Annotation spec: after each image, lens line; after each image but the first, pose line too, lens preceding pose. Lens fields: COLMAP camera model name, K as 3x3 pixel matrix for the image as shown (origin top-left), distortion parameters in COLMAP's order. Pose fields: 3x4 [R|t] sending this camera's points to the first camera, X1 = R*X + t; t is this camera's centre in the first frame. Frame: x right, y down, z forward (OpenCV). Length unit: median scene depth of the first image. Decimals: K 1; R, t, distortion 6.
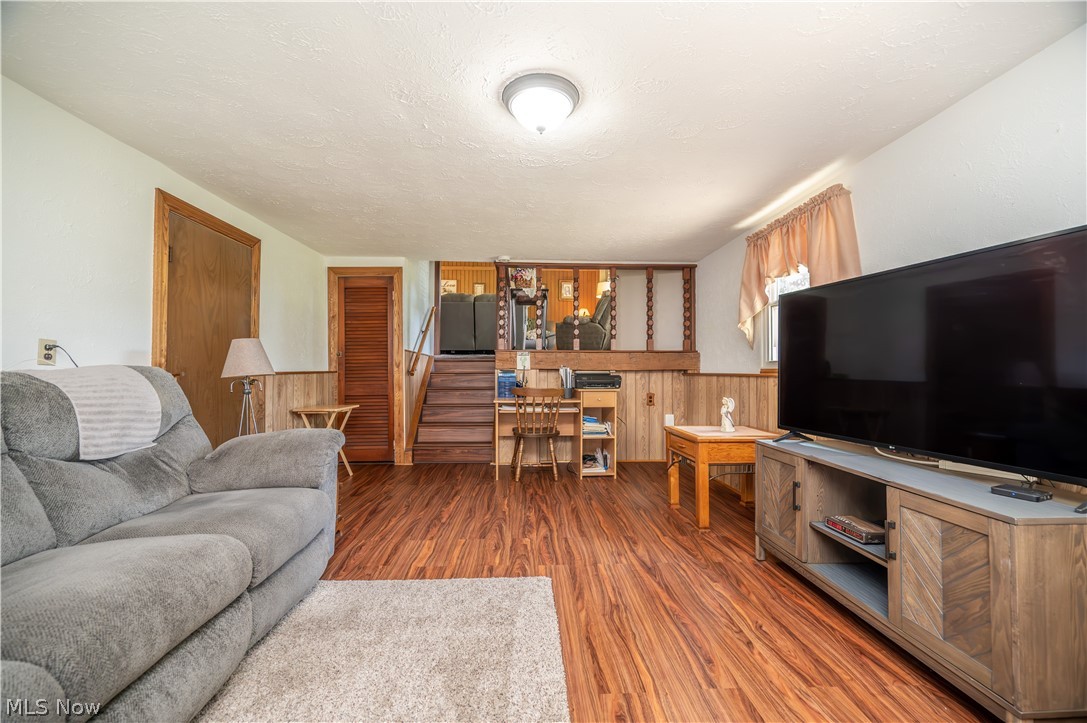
lens RADIAL K [[427.9, 0, 543.5], [0, 427.9, 361.5], [0, 0, 1]] dist [-0.000689, 0.000159]
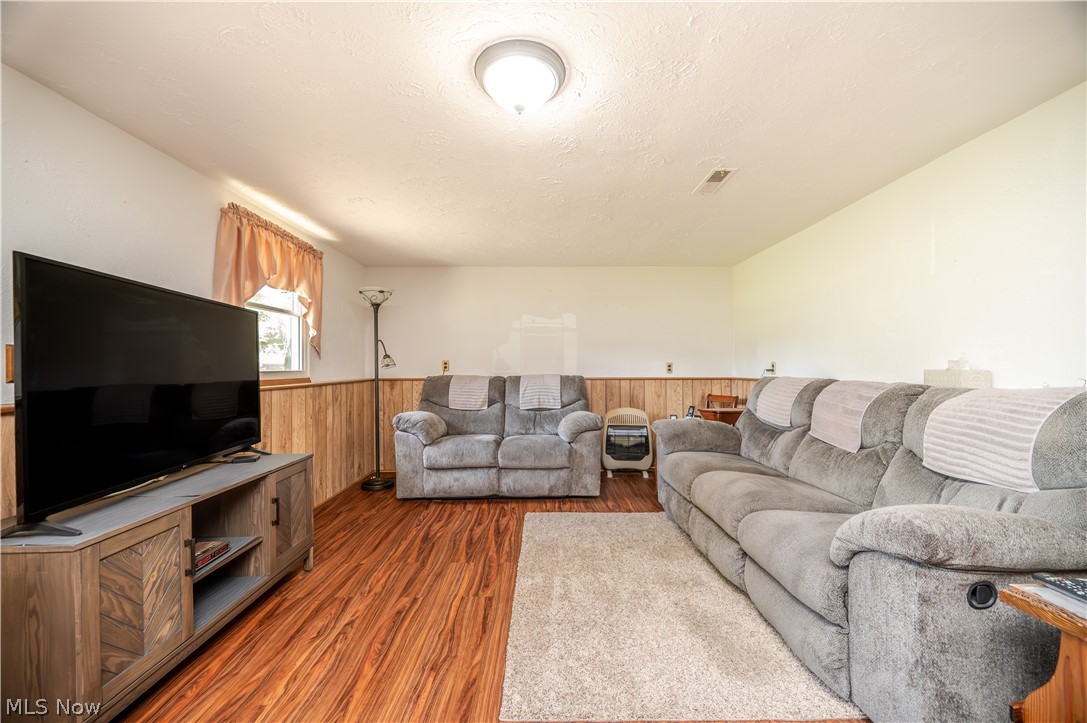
lens RADIAL K [[427.9, 0, 543.5], [0, 427.9, 361.5], [0, 0, 1]] dist [-0.000689, 0.000159]
pose [[-0.998979, 0.005999, 0.044784, -0.100809], [0.004728, 0.999585, -0.028417, -0.018303], [-0.044936, -0.028176, -0.998592, 2.061077]]
